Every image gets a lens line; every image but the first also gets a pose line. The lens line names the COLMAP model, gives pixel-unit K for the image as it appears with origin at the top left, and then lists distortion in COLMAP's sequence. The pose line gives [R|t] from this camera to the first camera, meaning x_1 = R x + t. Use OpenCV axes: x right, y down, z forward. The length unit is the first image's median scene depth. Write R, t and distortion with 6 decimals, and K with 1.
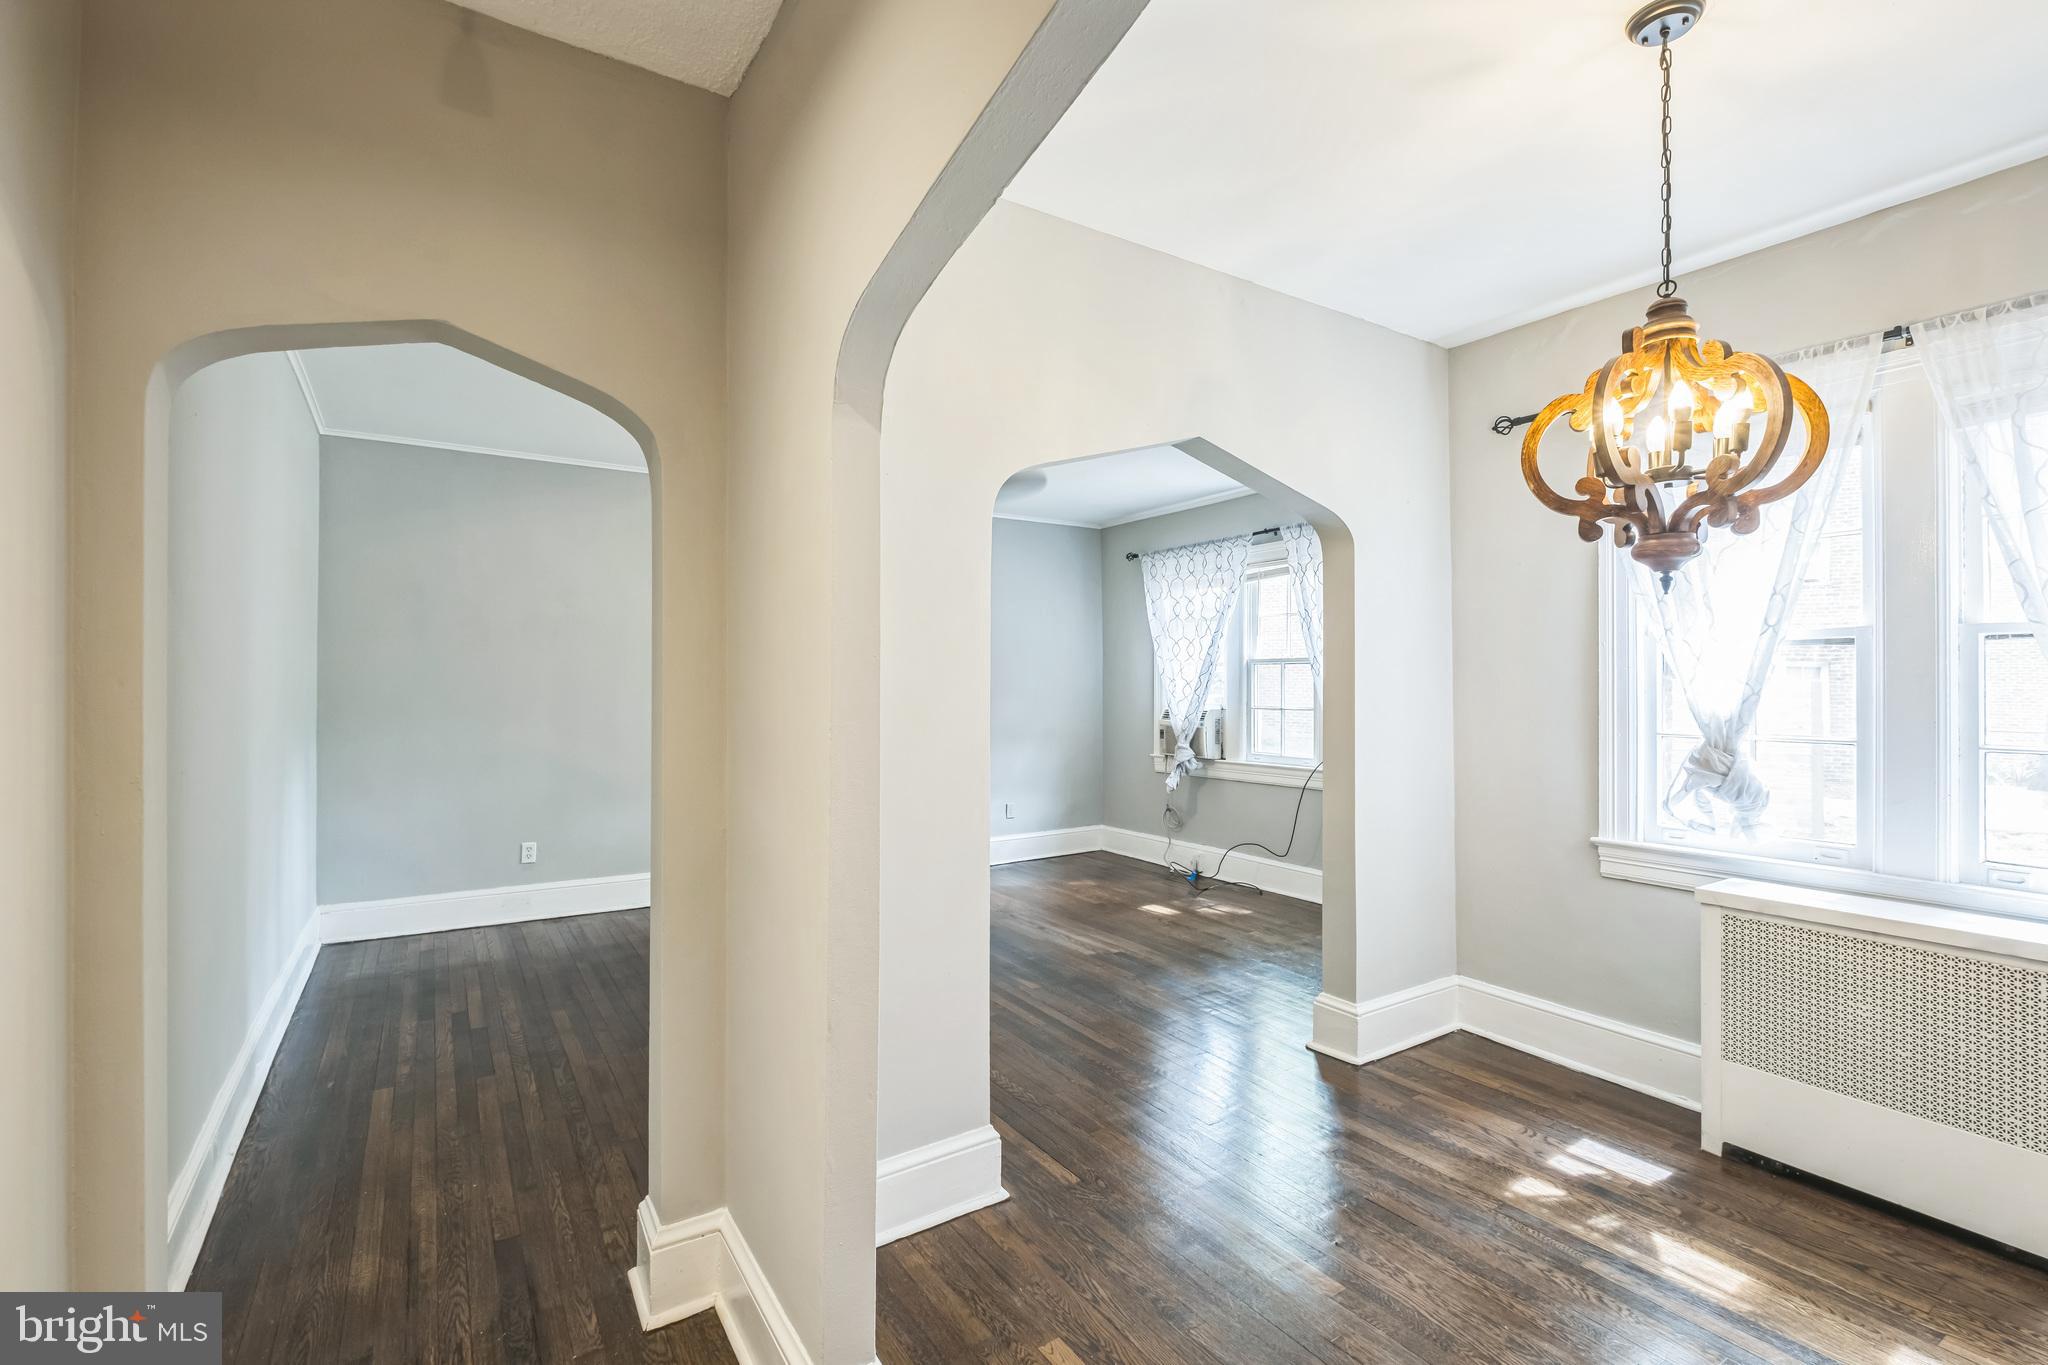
lens RADIAL K [[906.5, 0, 1037.9], [0, 906.5, 677.5], [0, 0, 1]] dist [-0.002114, -0.000805]
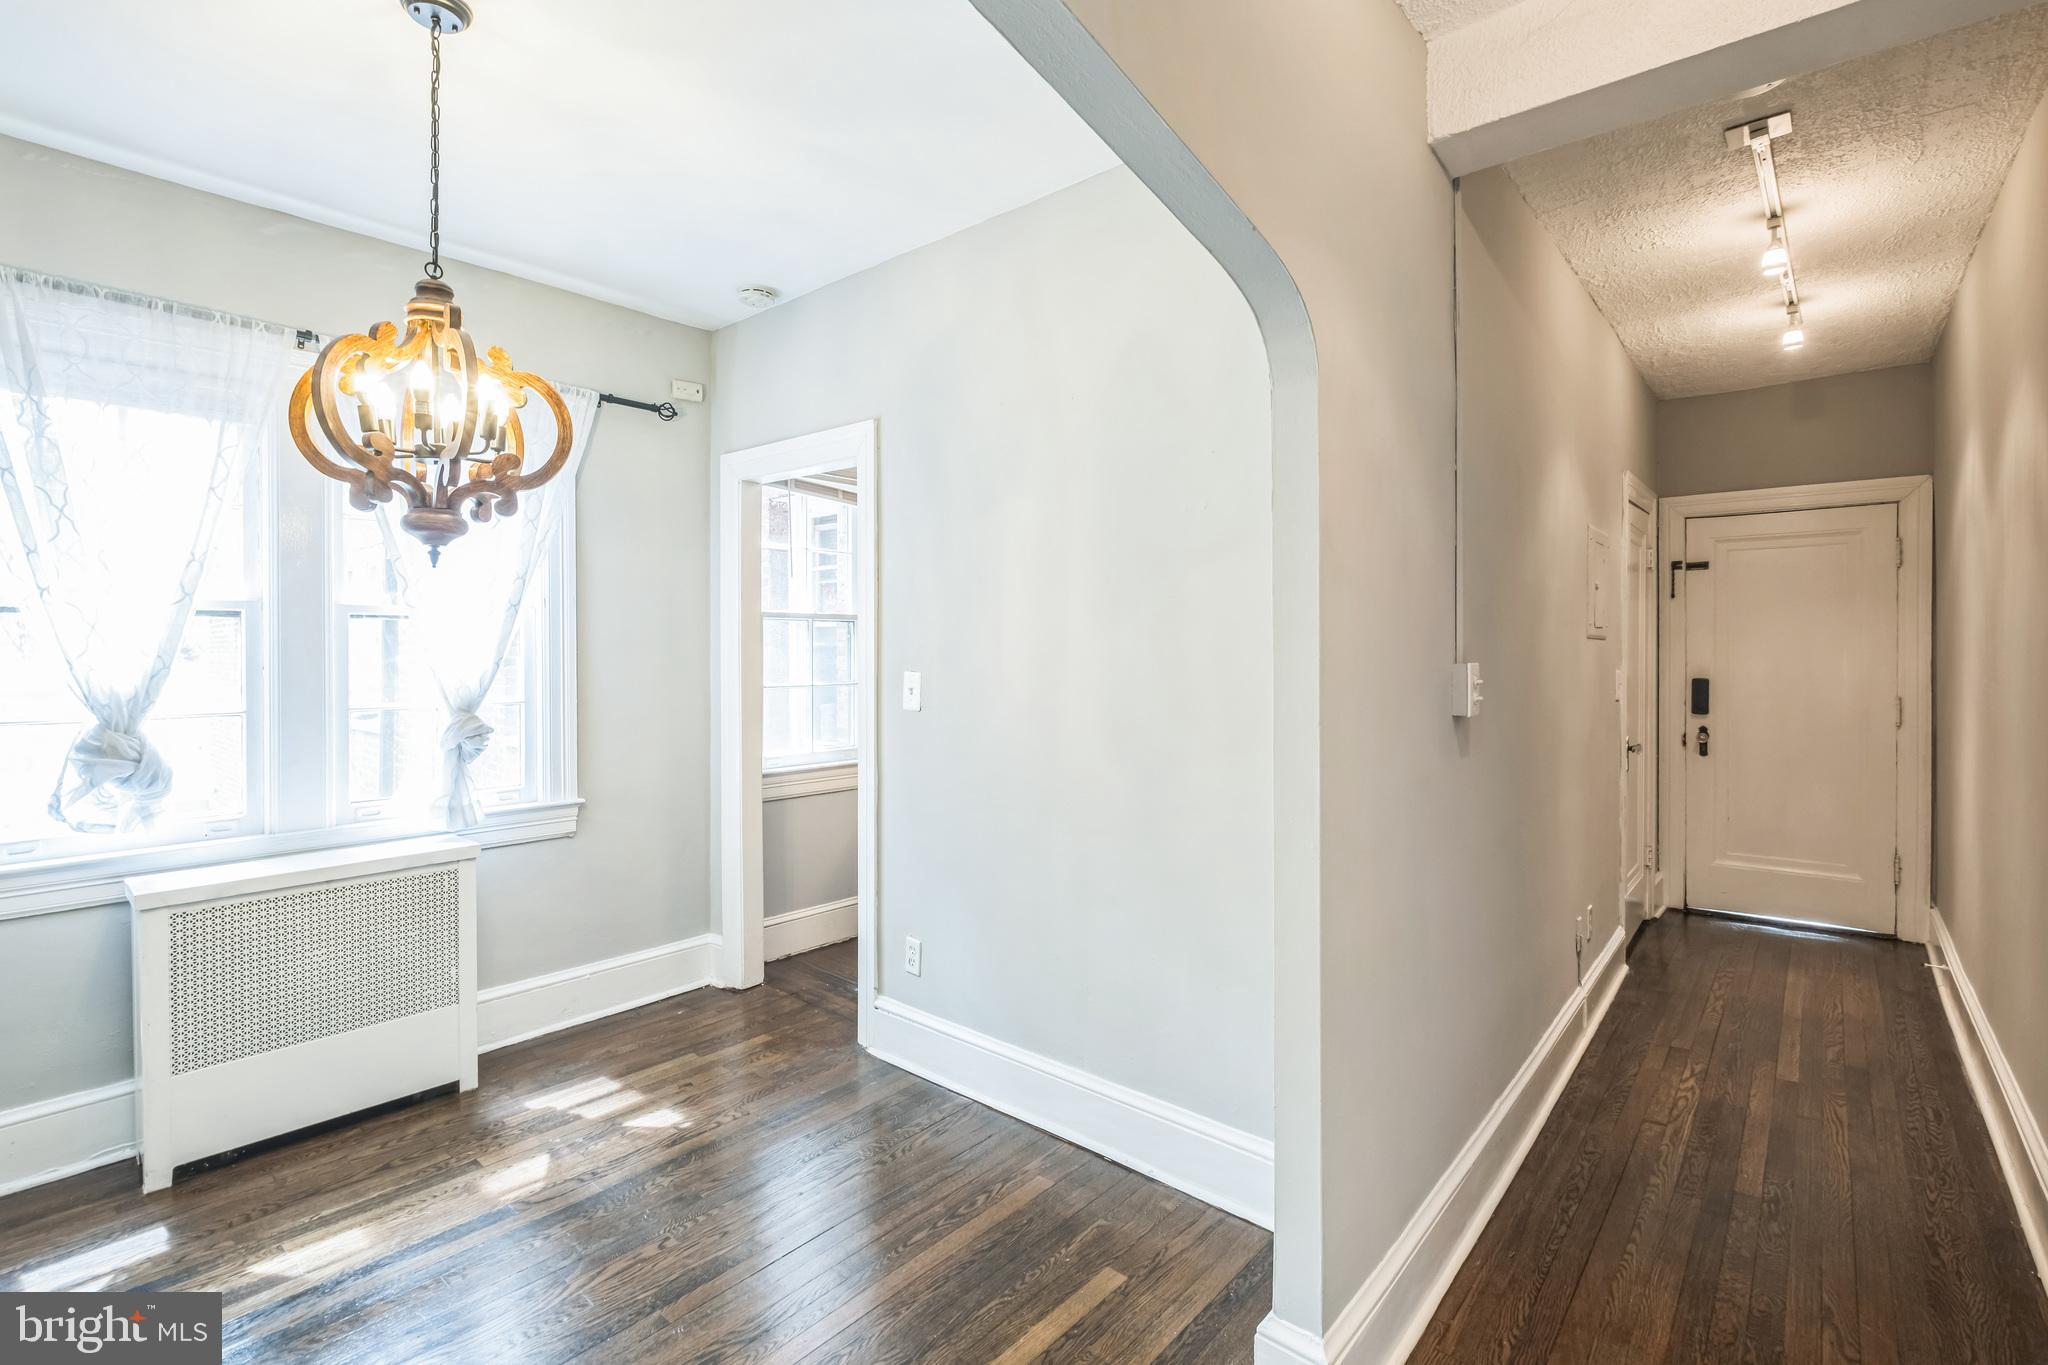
lens RADIAL K [[902.9, 0, 1020.2], [0, 902.9, 658.6], [0, 0, 1]] dist [0.008622, -0.006748]
pose [[-0.247486, -0.007659, 0.968861, -0.310316], [0.001188, 0.999966, 0.008208, 0.002620], [-0.968891, 0.003182, -0.247469, 0.402786]]
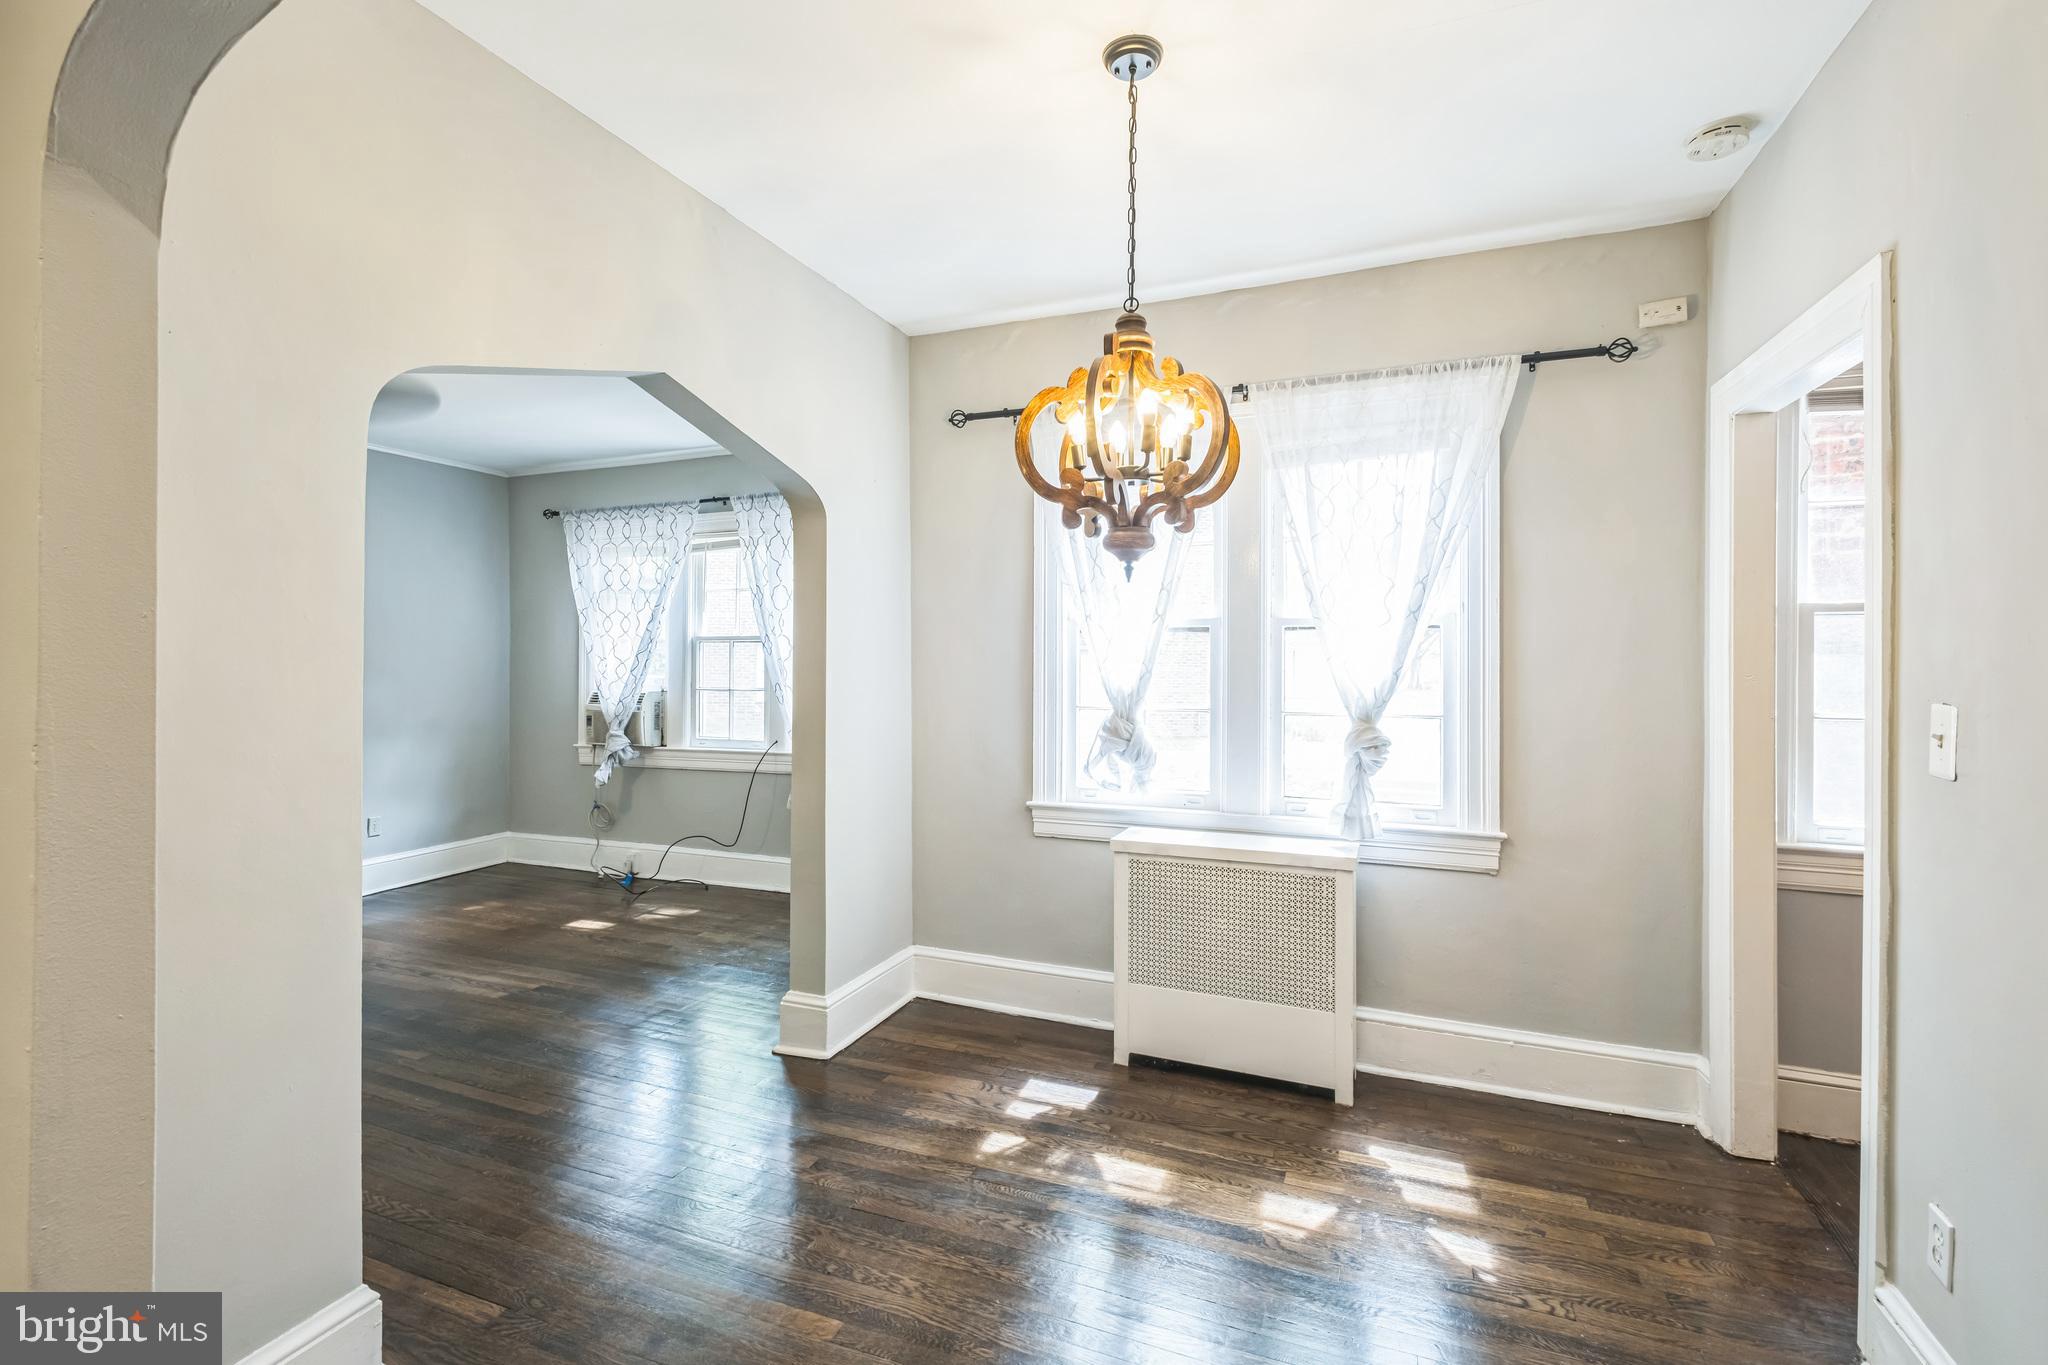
lens RADIAL K [[902.9, 0, 1020.2], [0, 902.9, 658.6], [0, 0, 1]] dist [0.008622, -0.006748]
pose [[0.826603, 0.003773, 0.562773, -0.022897], [-0.004775, 0.999989, 0.000309, 0.001042], [-0.562766, -0.002942, 0.826611, 0.108543]]
